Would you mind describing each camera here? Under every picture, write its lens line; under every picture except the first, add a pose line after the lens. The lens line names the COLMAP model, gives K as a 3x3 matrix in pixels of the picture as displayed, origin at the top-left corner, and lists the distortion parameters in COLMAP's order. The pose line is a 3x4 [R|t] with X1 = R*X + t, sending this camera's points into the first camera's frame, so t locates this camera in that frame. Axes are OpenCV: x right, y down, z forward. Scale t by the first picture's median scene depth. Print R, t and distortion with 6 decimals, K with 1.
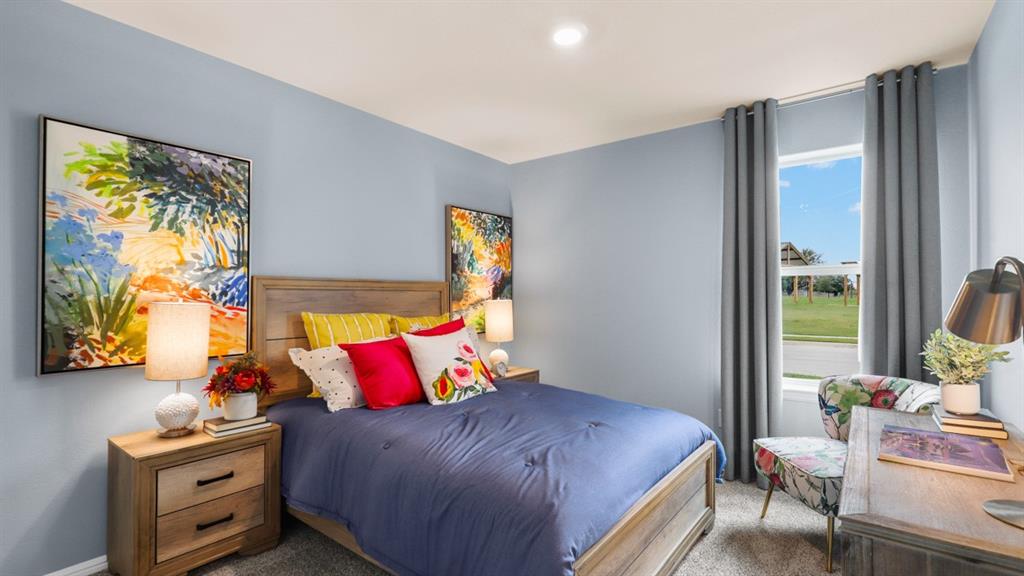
lens RADIAL K [[461.9, 0, 513.4], [0, 461.9, 290.9], [0, 0, 1]] dist [-0.001831, -0.000171]
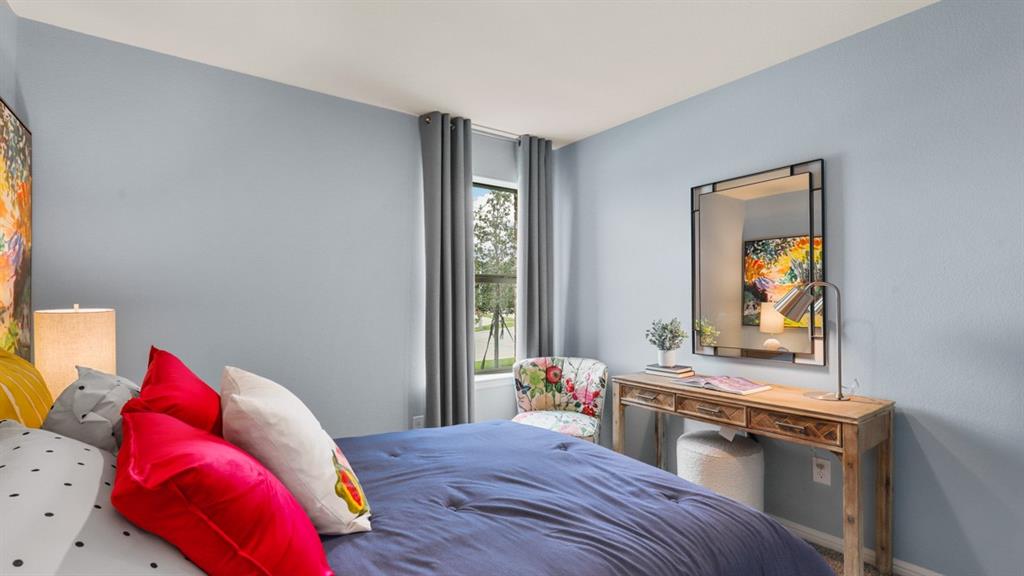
lens RADIAL K [[461.9, 0, 513.4], [0, 461.9, 290.9], [0, 0, 1]] dist [-0.001831, -0.000171]
pose [[0.284388, 0.020715, 0.958485, -0.511916], [-0.001327, 0.999774, -0.021214, 0.016559], [-0.958708, 0.004761, 0.284351, 0.648632]]
